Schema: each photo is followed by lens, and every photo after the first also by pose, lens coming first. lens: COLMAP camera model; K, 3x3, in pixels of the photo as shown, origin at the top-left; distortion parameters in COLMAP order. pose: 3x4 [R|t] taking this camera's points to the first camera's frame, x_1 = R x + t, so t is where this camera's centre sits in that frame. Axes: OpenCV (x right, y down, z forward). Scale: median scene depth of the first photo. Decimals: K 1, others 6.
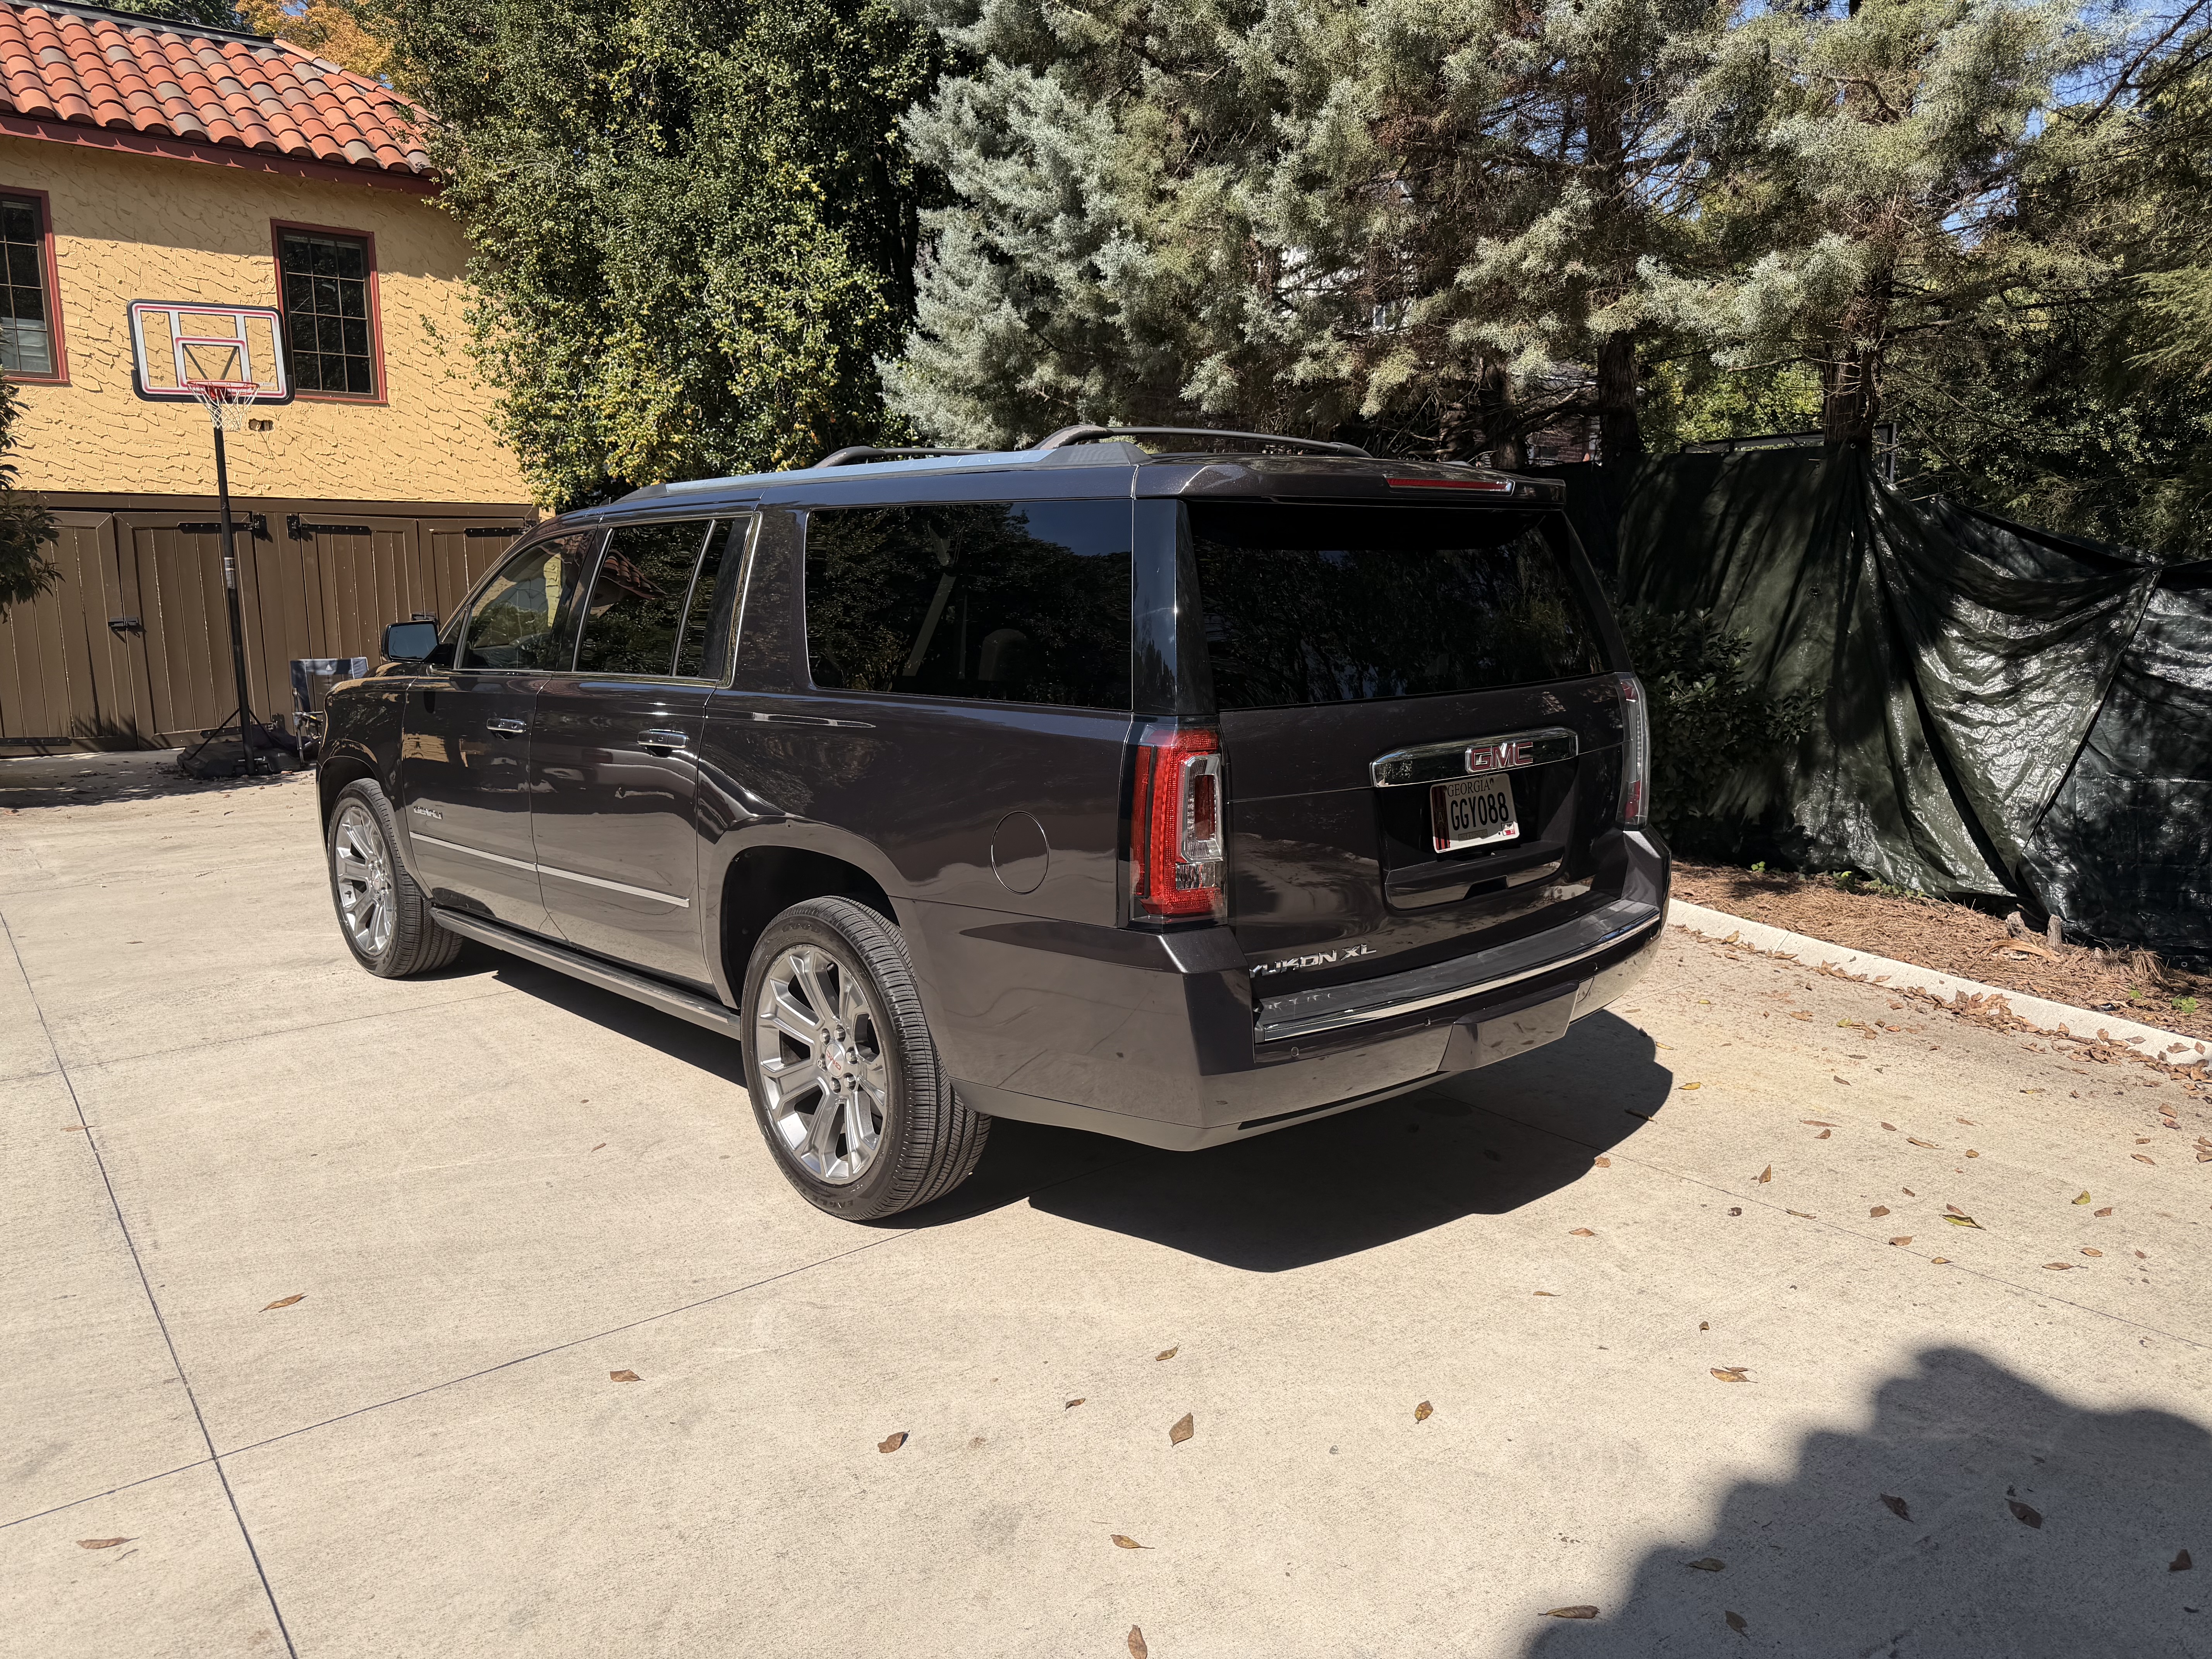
lens RADIAL K [[1582.1, 0, 1117.5], [0, 1582.1, 826.6], [0, 0, 1]] dist [0.013199, -0.026063]
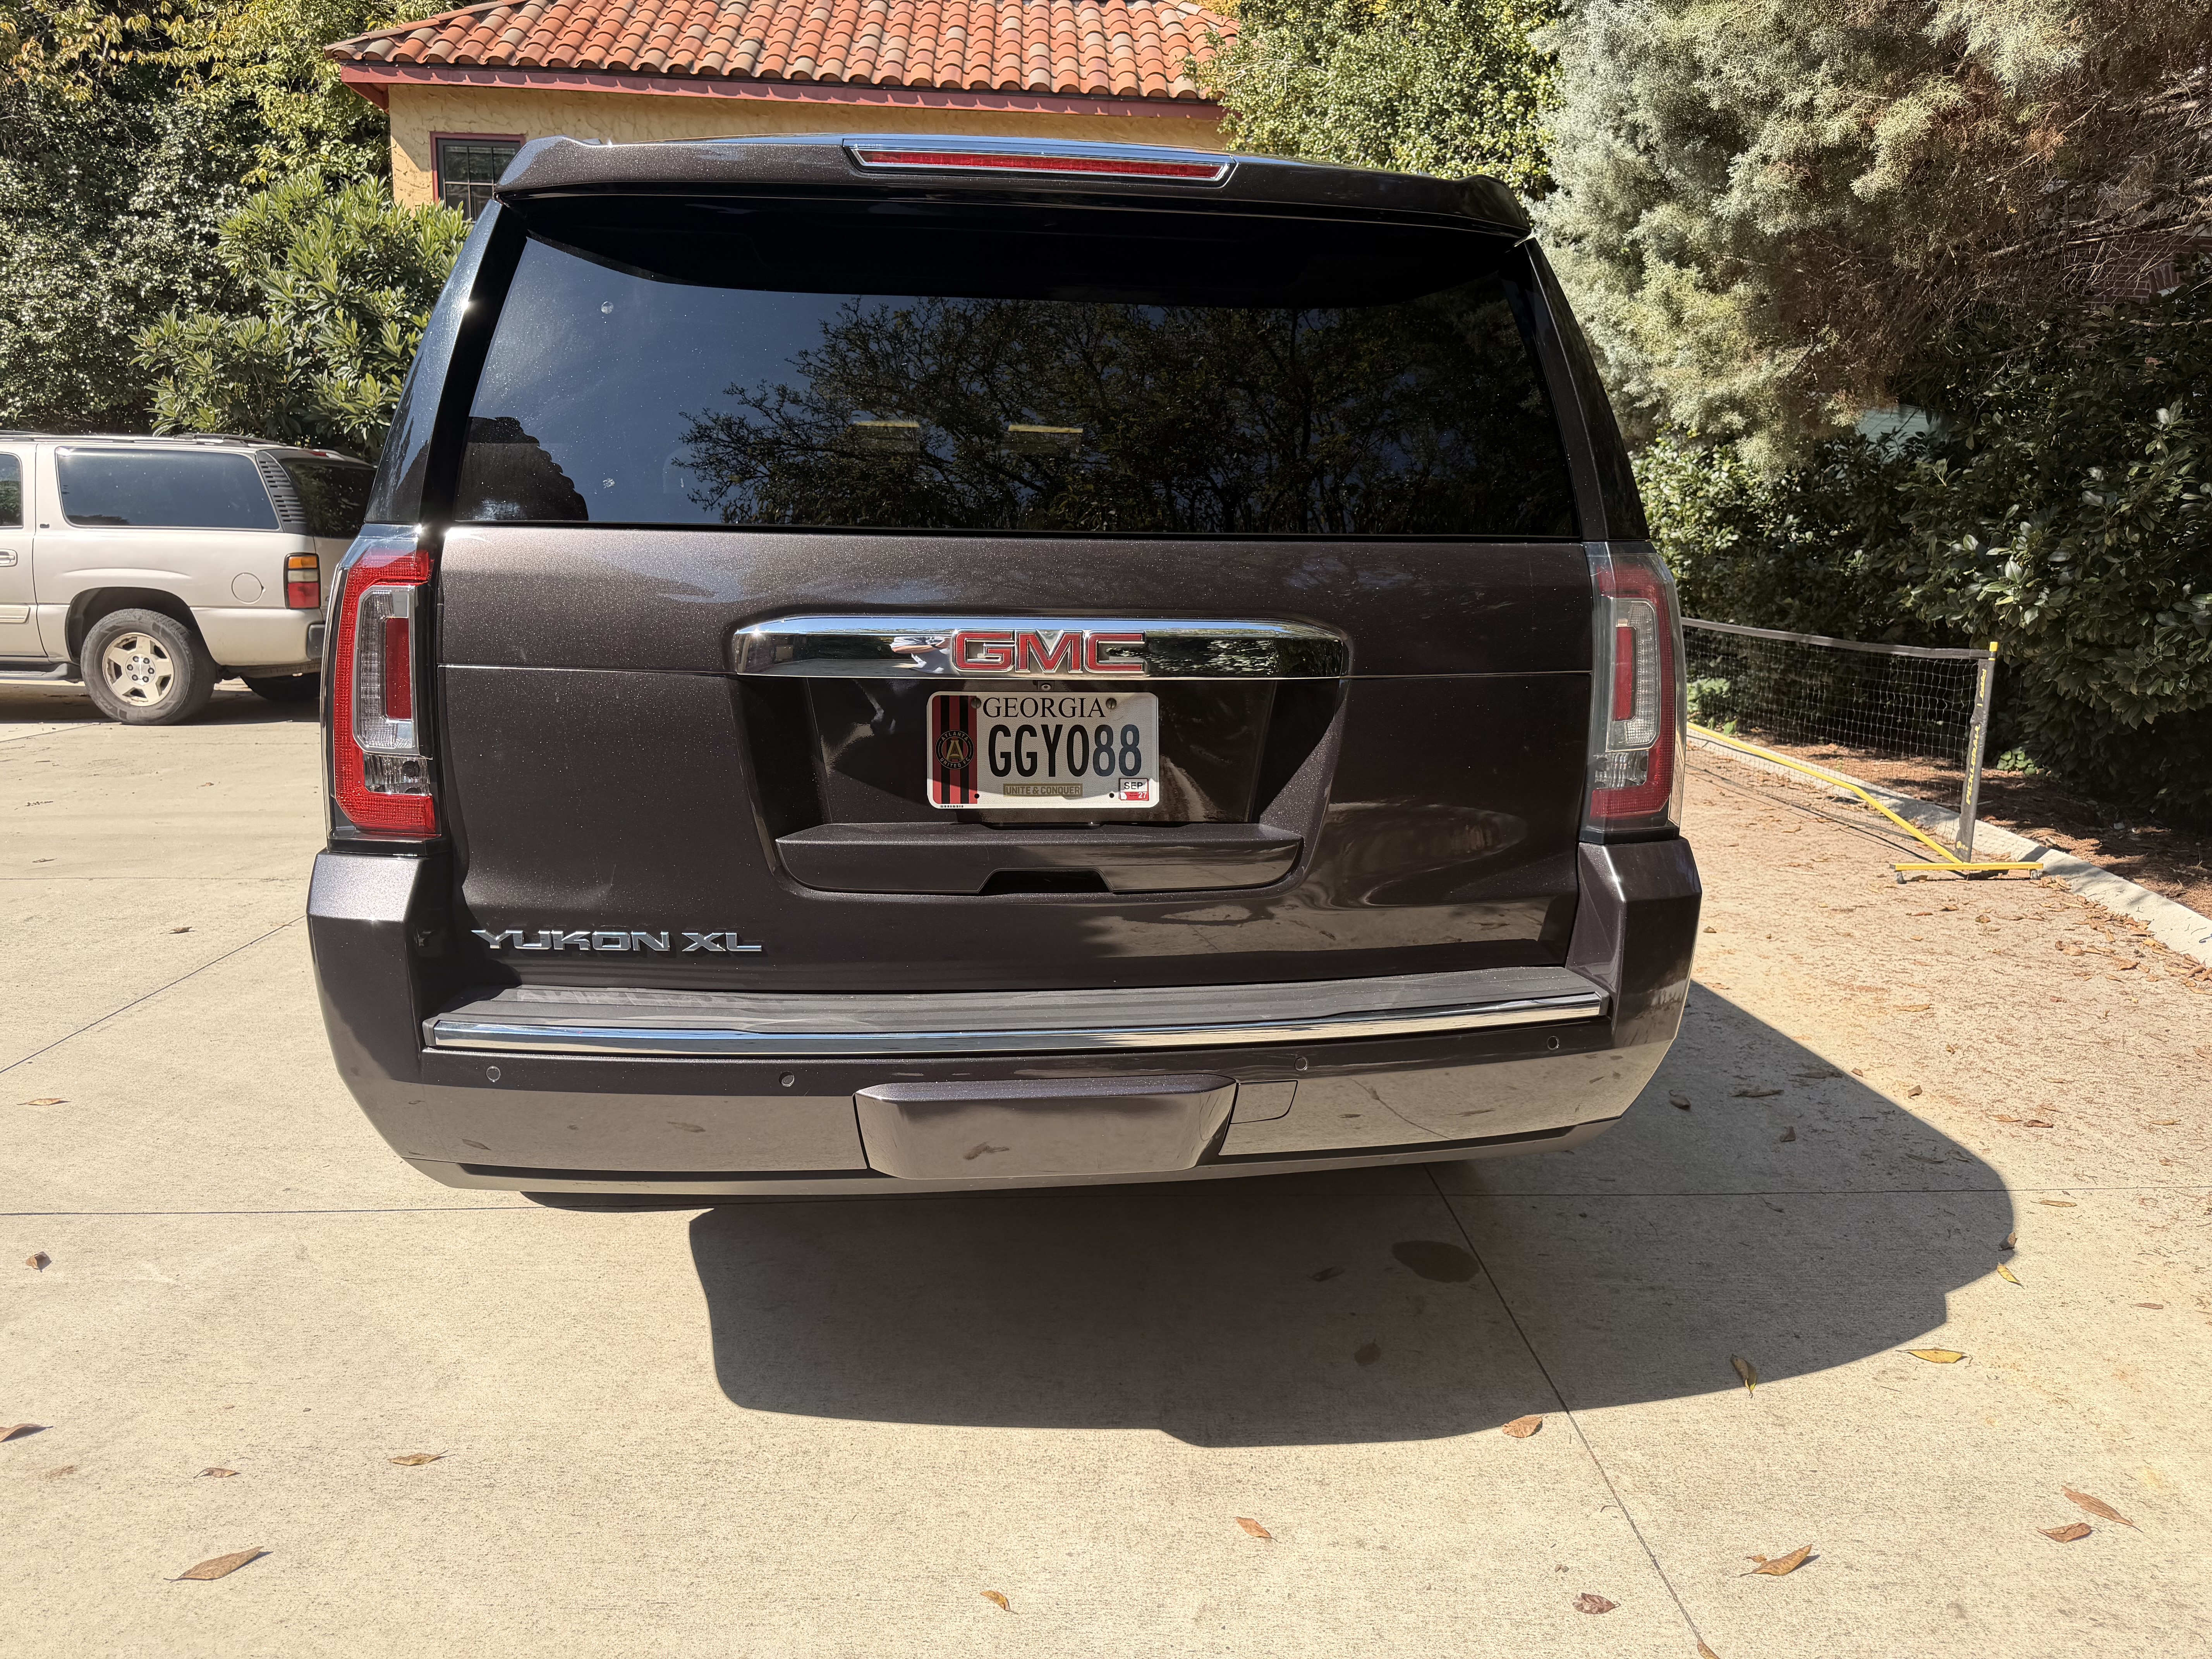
lens RADIAL K [[1582.1, 0, 1106.7], [0, 1582.1, 853.2], [0, 0, 1]] dist [0.013199, -0.026063]
pose [[0.802552, 0.138003, -0.580401, 0.403155], [-0.114880, 0.990418, 0.076643, -0.012864], [0.585417, 0.005166, 0.810716, 0.380581]]
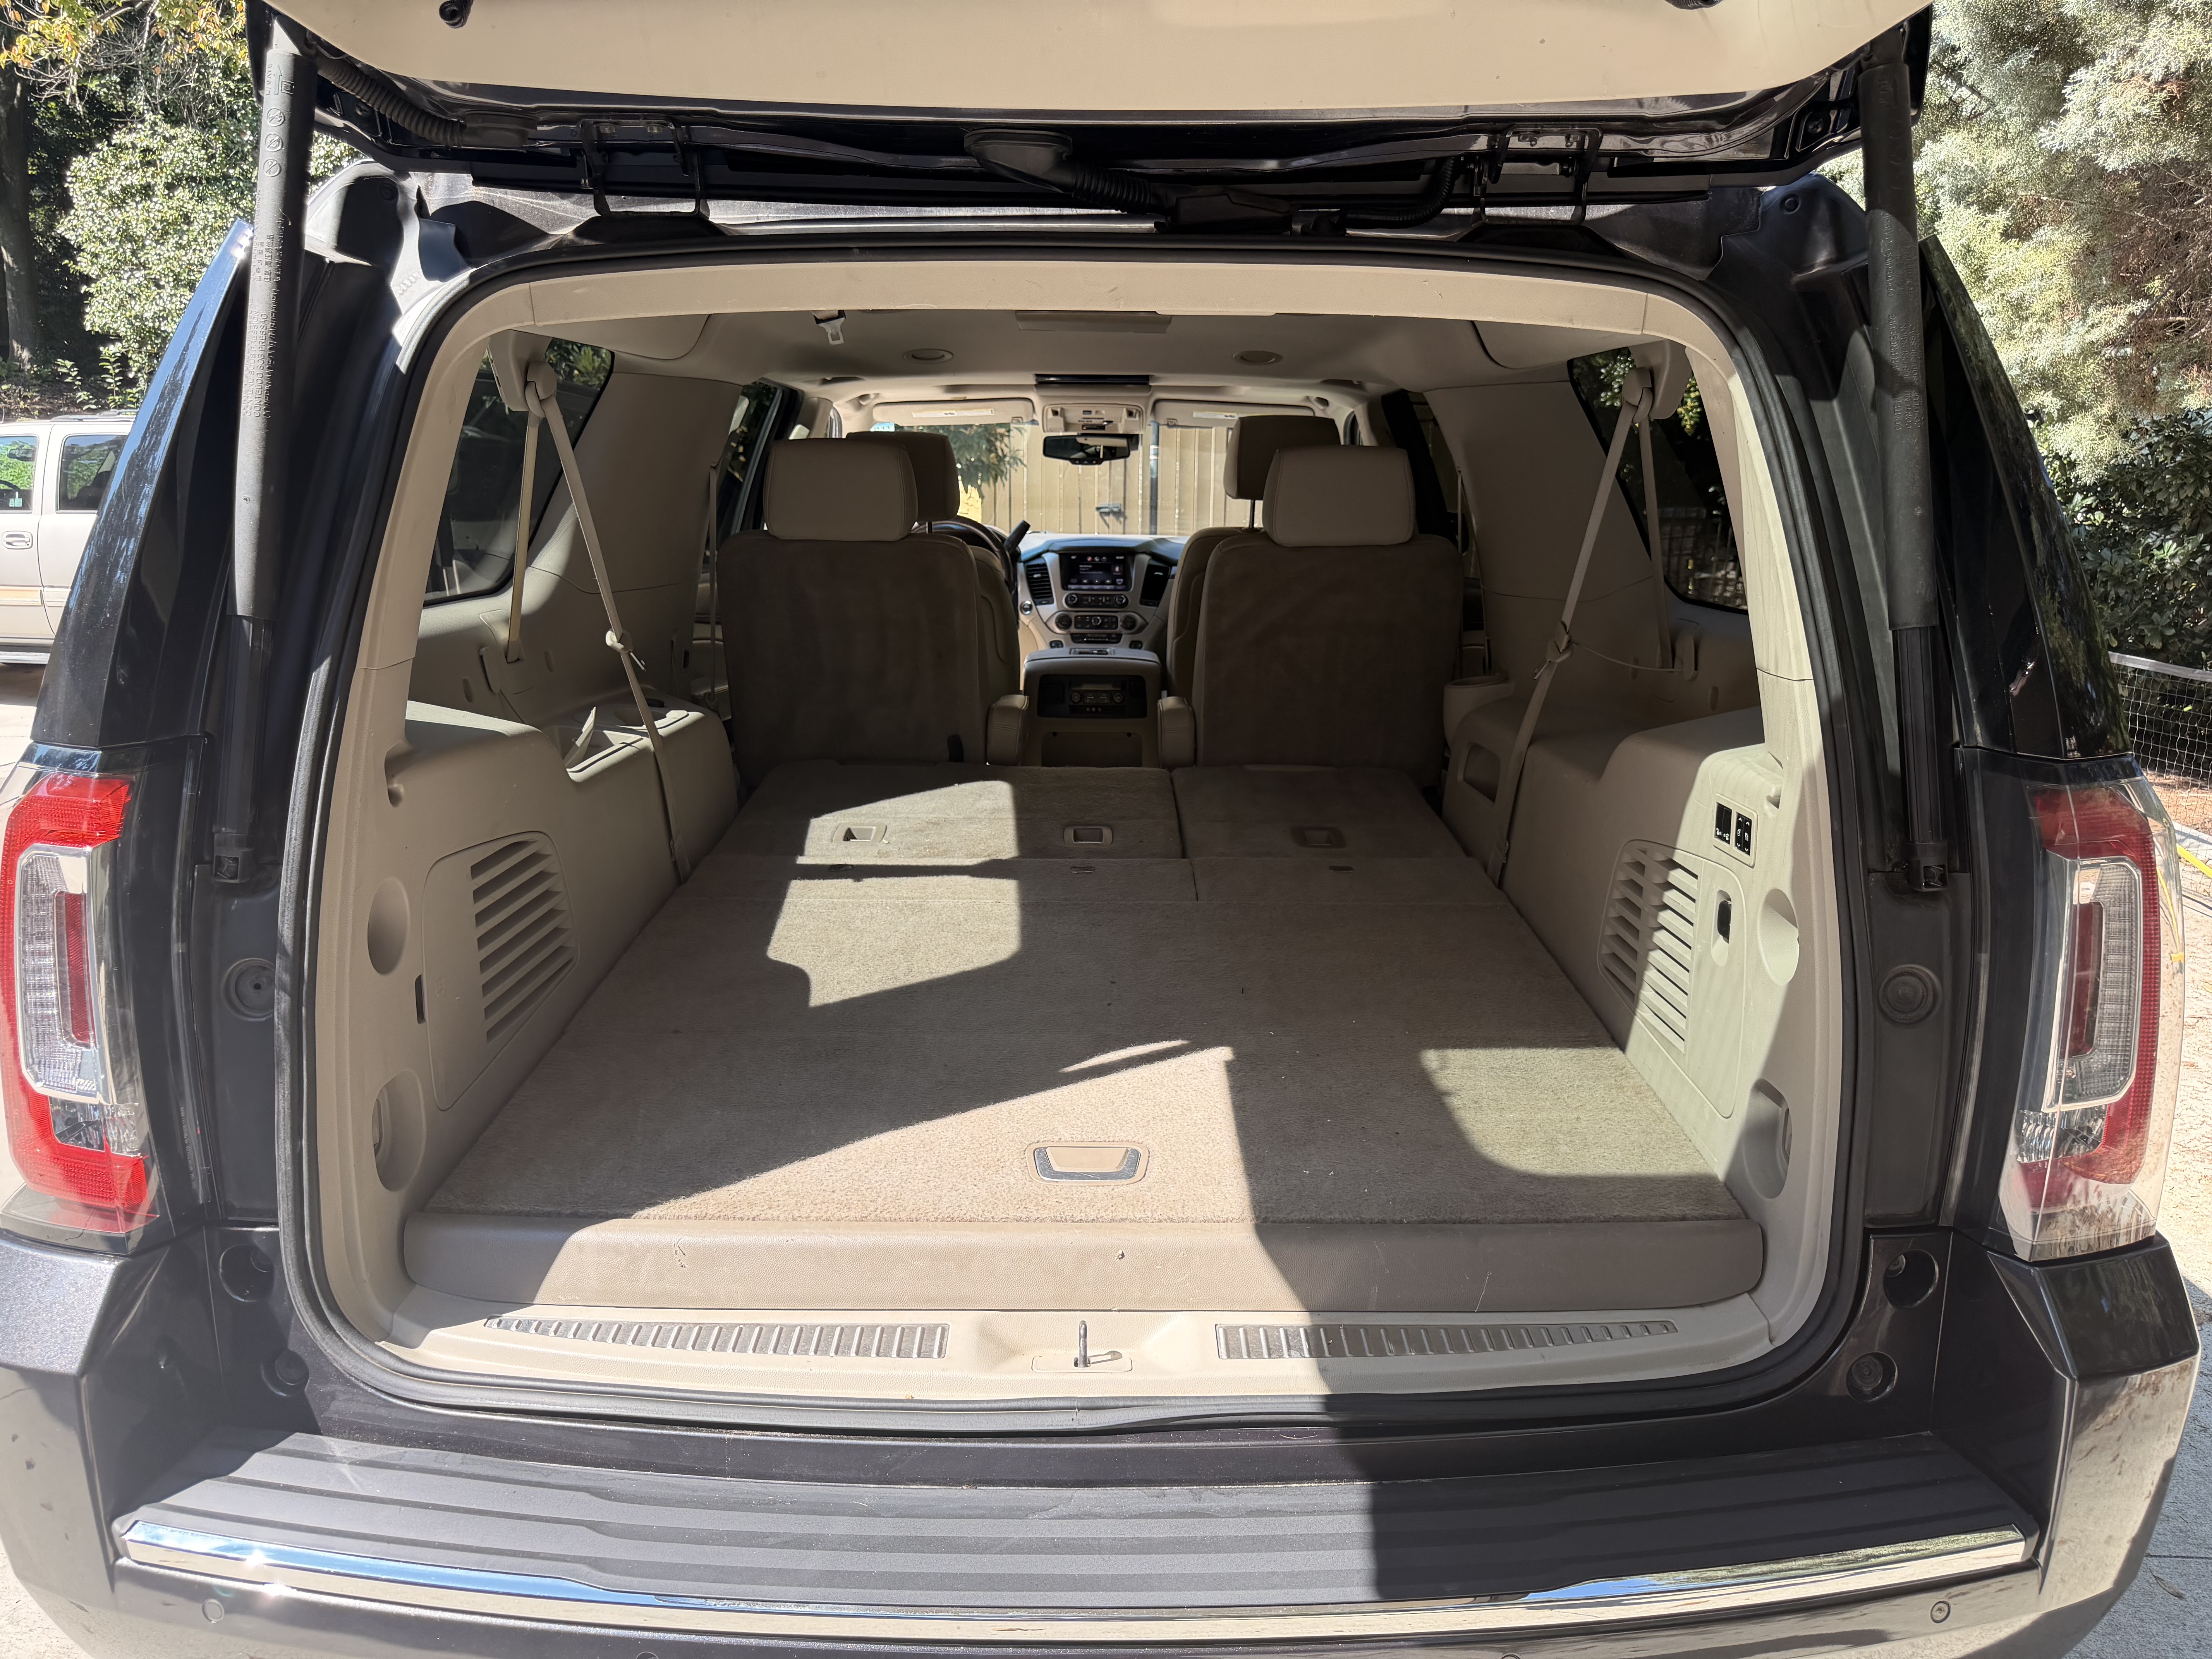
lens RADIAL K [[1582.1, 0, 1112.2], [0, 1582.1, 844.3], [0, 0, 1]] dist [0.013199, -0.026063]
pose [[0.735171, 0.167971, -0.656742, 0.302302], [-0.119164, 0.985751, 0.118725, -0.081863], [0.667326, -0.009023, 0.744711, 0.529593]]
